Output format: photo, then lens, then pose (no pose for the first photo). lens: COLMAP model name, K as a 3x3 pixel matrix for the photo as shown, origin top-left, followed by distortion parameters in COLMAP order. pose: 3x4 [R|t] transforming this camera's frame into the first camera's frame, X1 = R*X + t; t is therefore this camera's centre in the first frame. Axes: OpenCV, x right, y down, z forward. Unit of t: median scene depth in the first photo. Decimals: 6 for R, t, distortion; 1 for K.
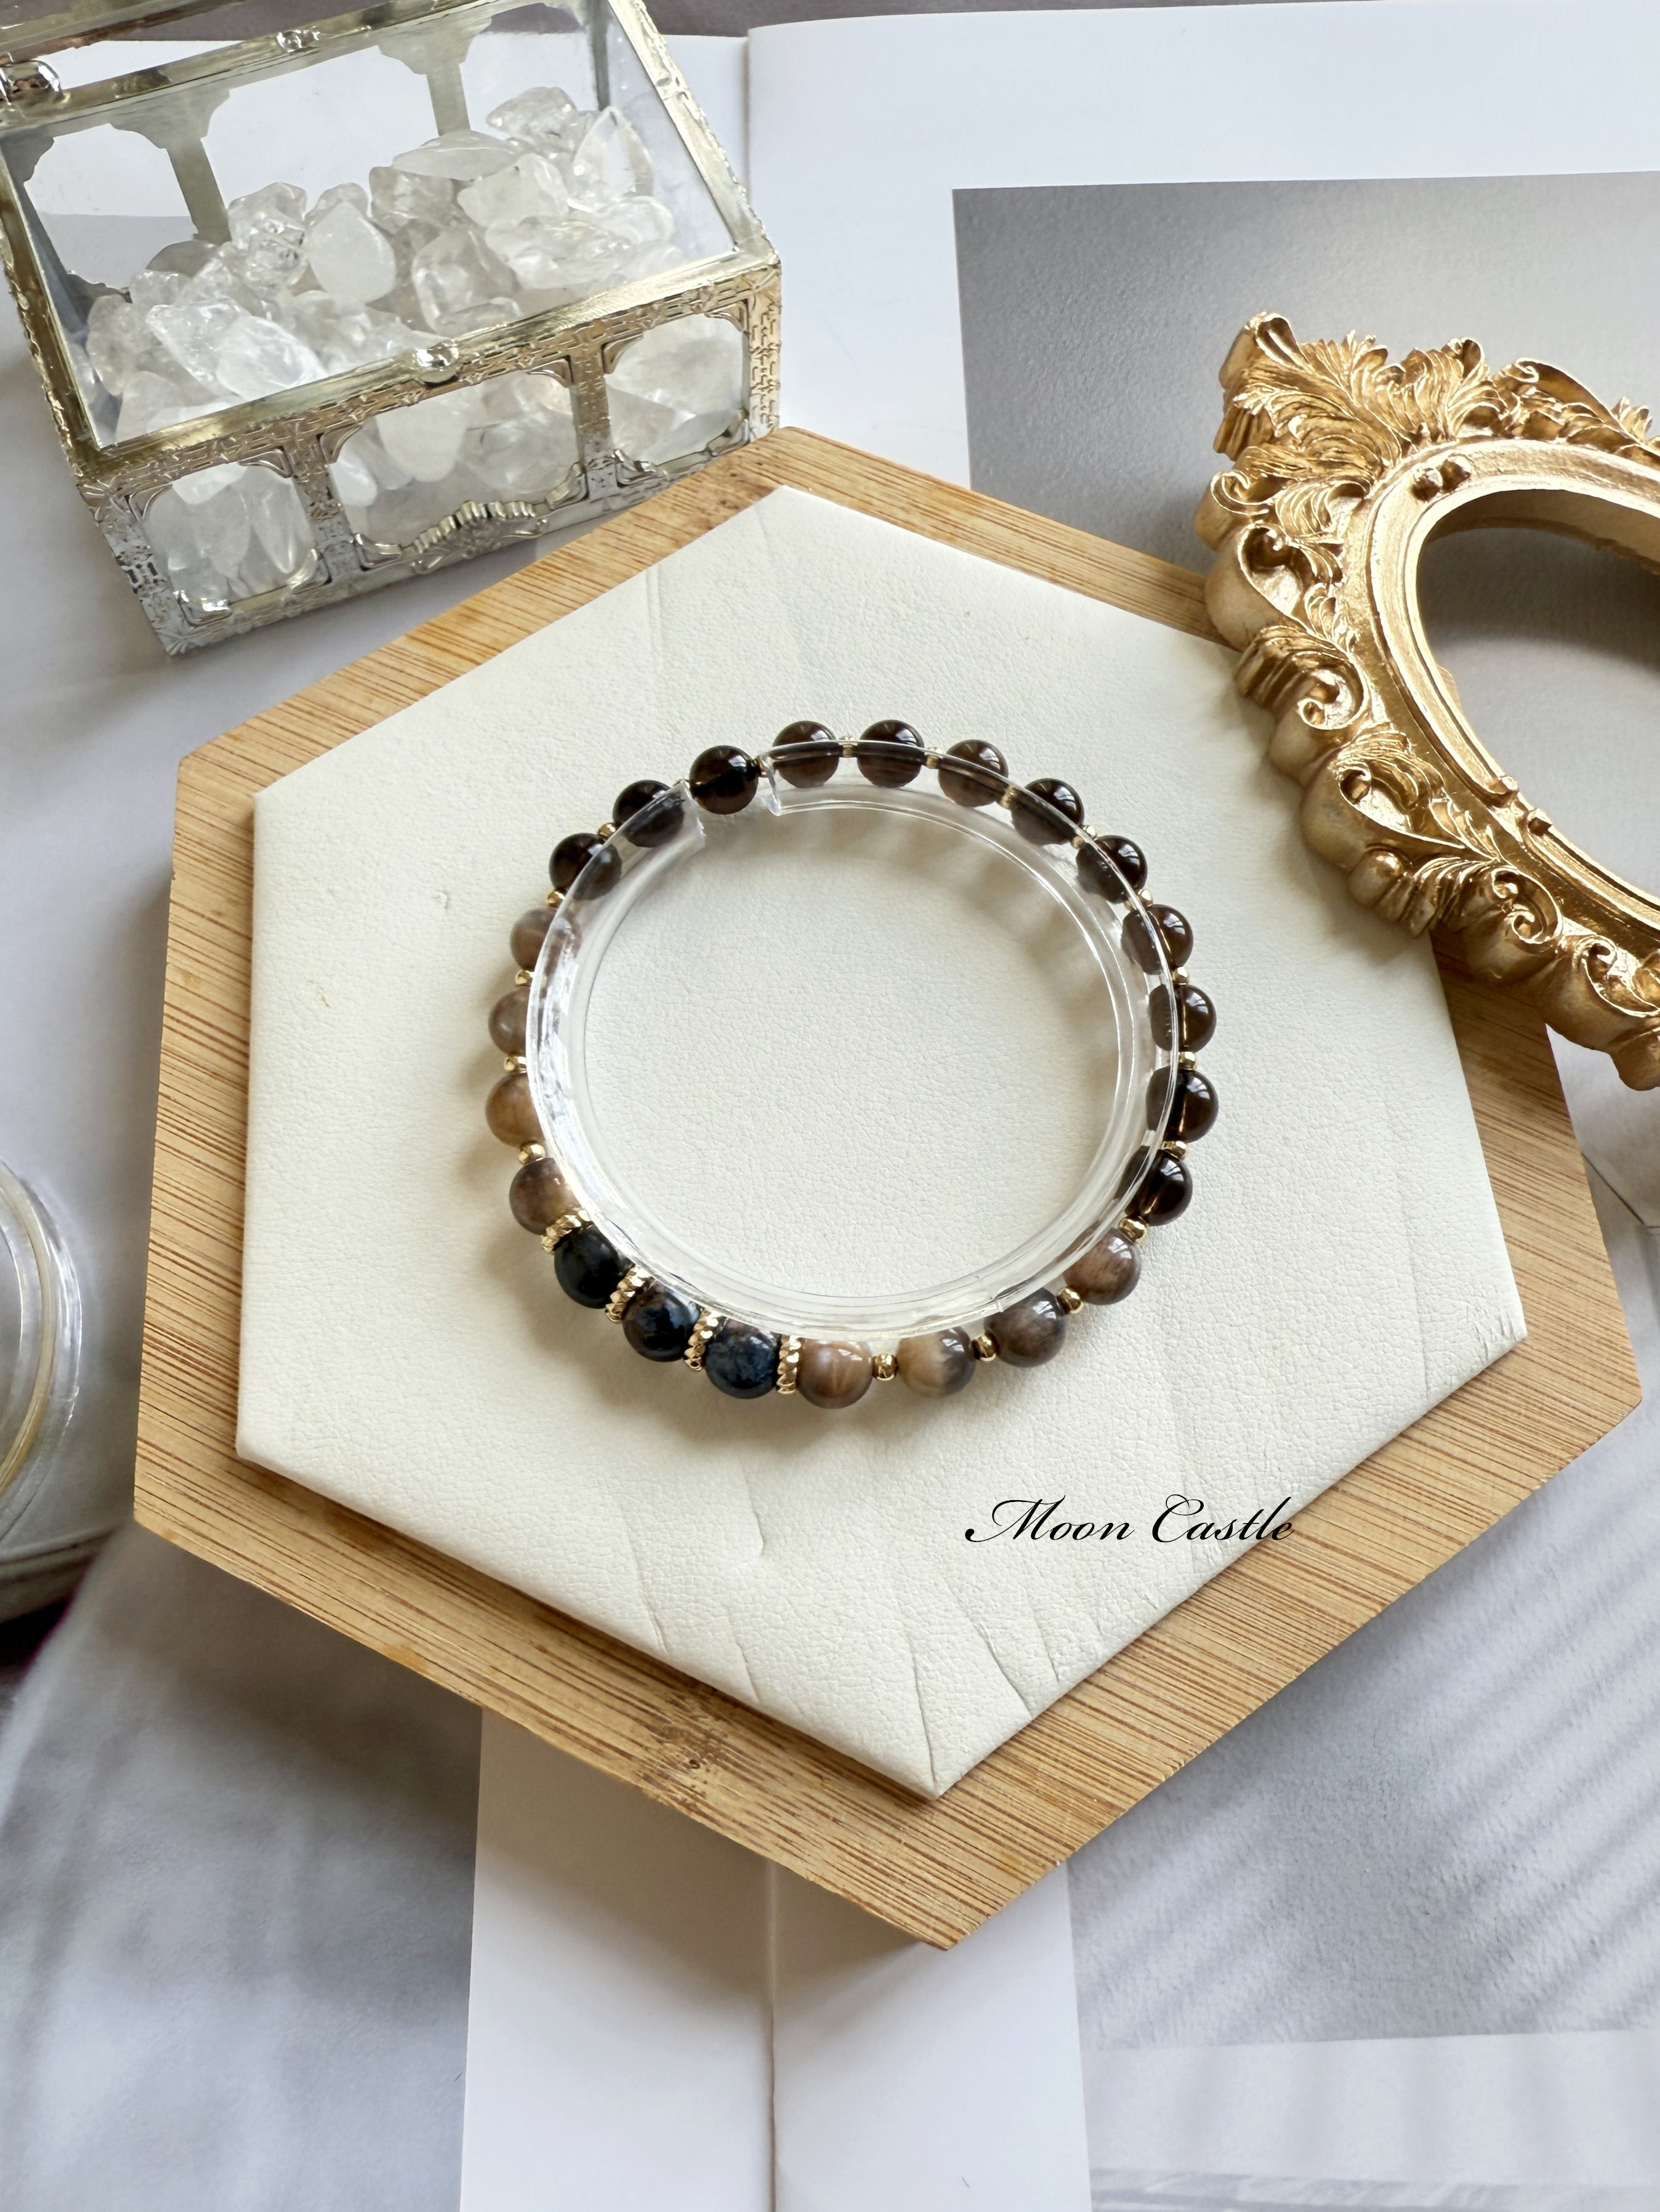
lens RADIAL K [[1761.3, 0, 779.8], [0, 1761.3, 1002.7], [0, 0, 1]] dist [0.001273, -0.000767]
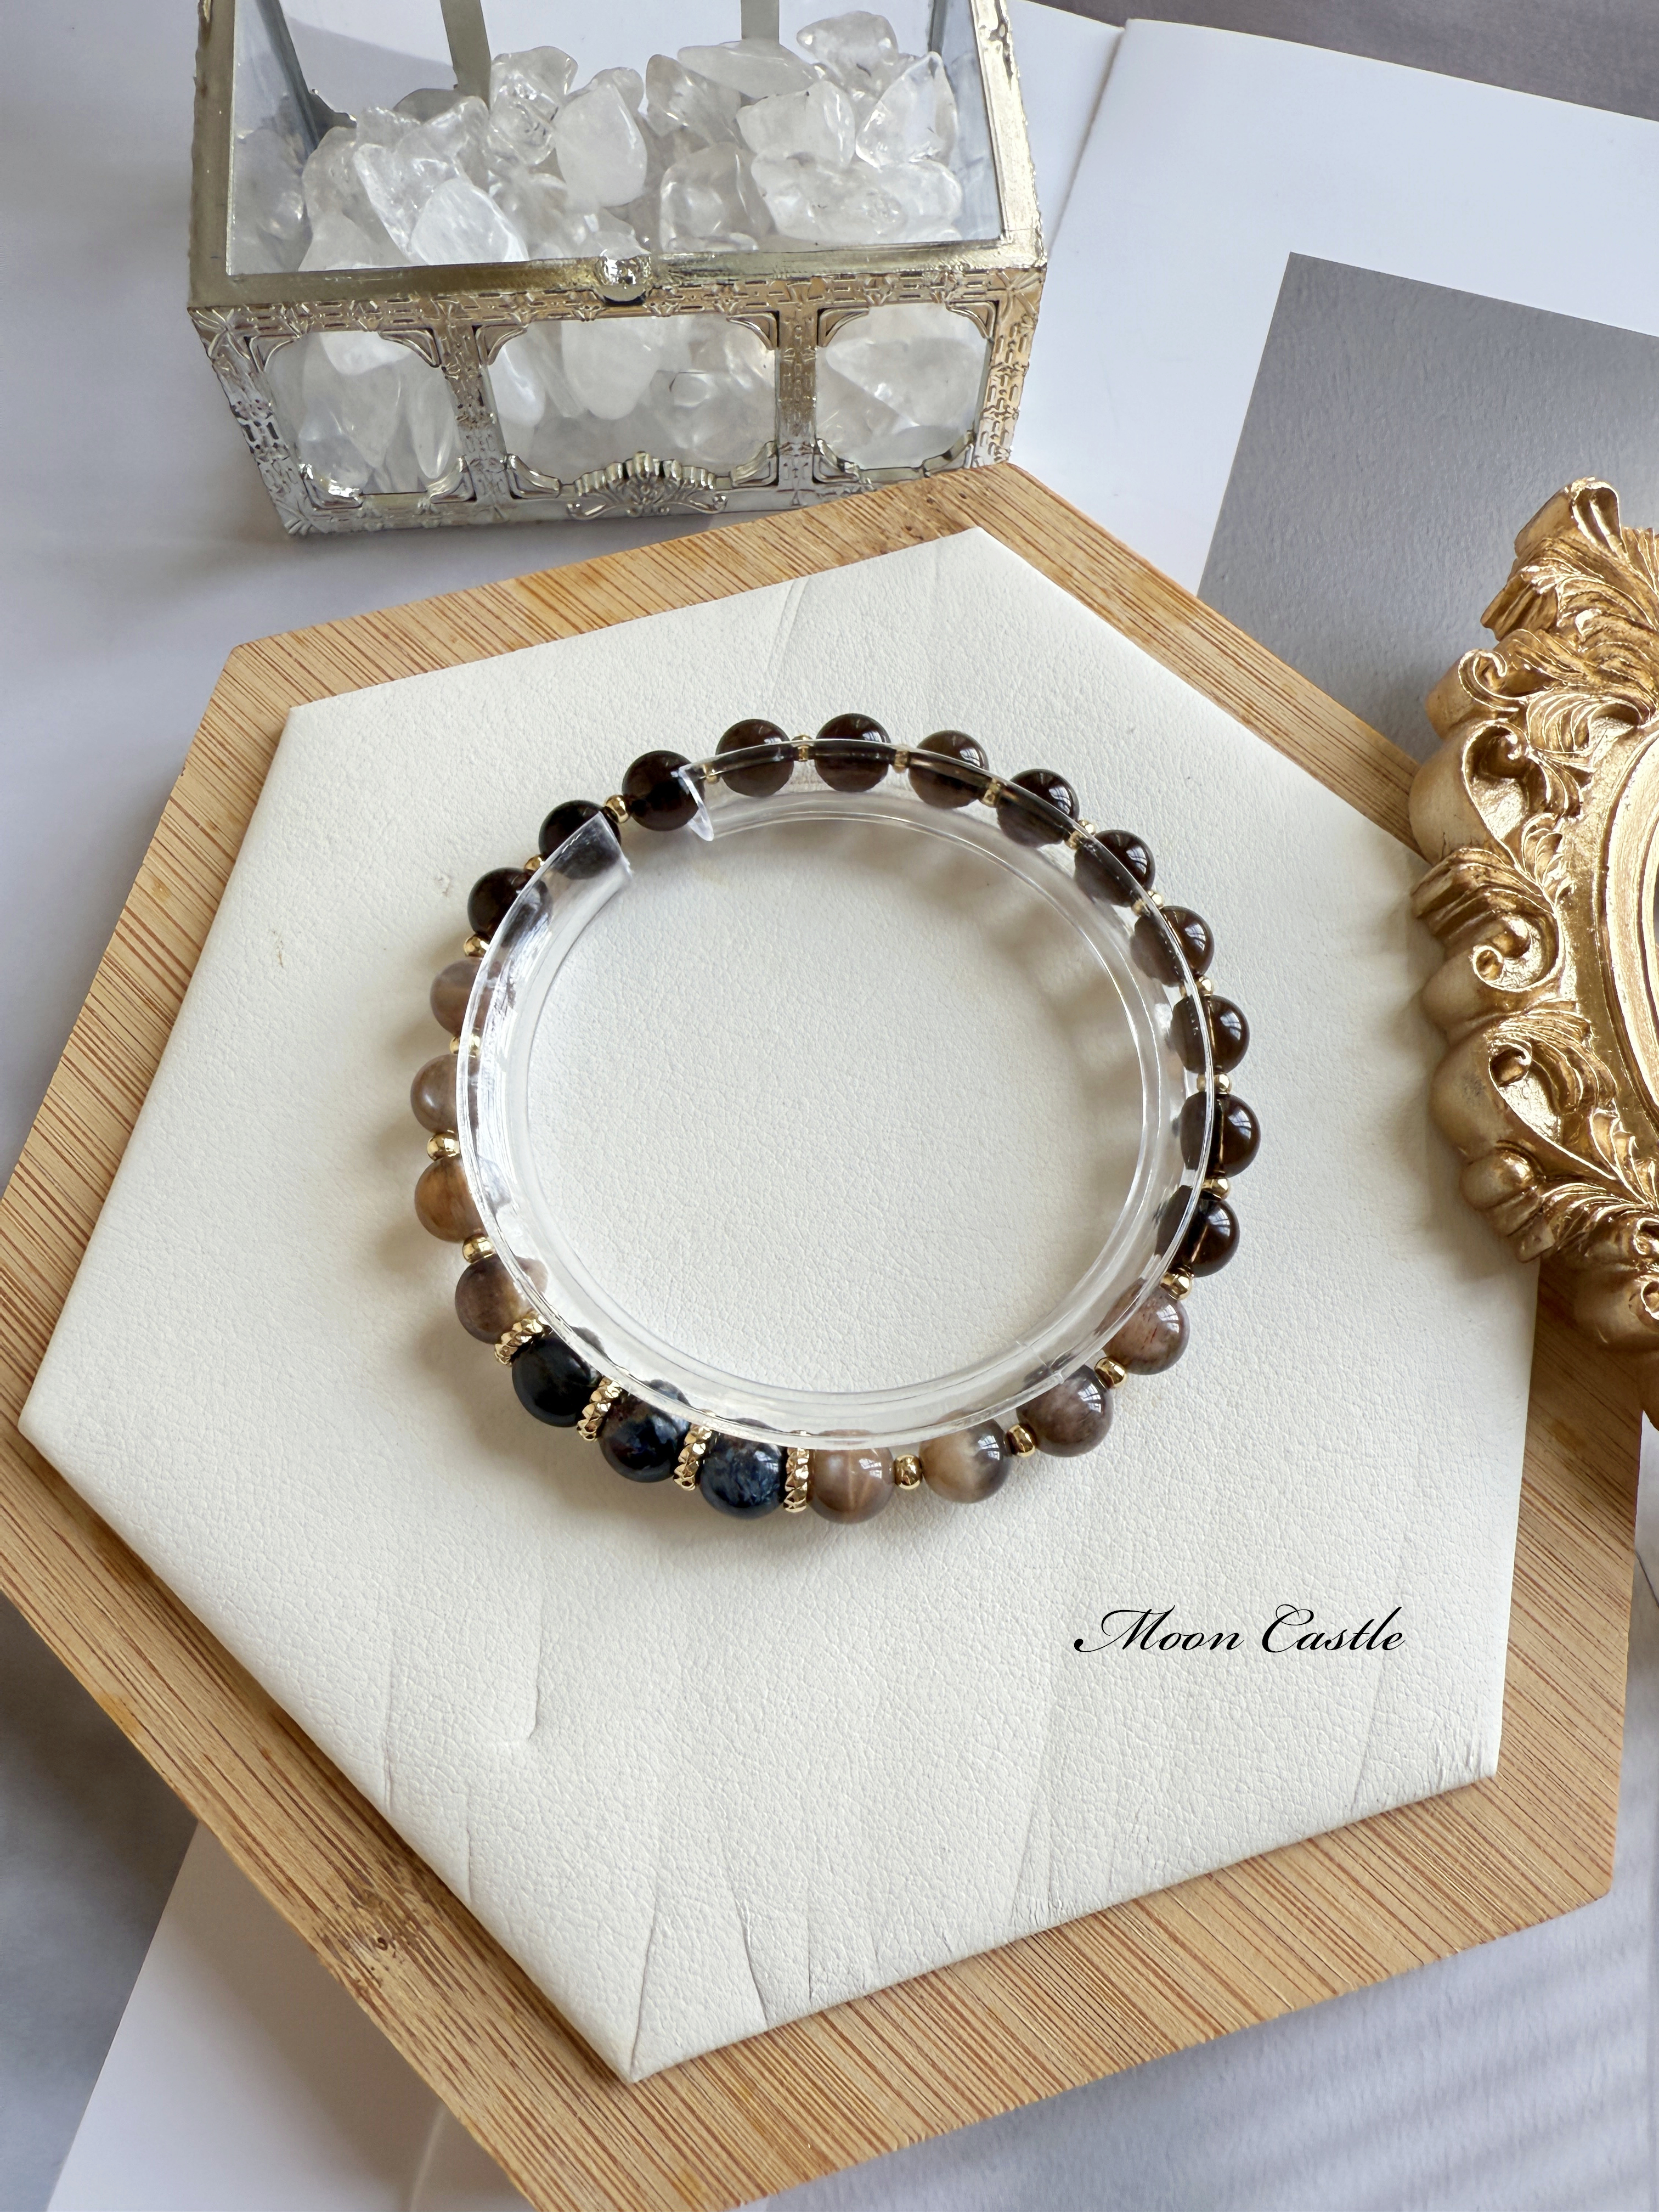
lens RADIAL K [[1577.6, 0, 830.4], [0, 1577.6, 1099.0], [0, 0, 1]] dist [0.001030, 0.001157]
pose [[0.953075, 0.293457, -0.074366, 0.084576], [-0.287647, 0.954412, 0.079726, -0.076712], [0.094372, -0.054594, 0.994039, 0.238816]]
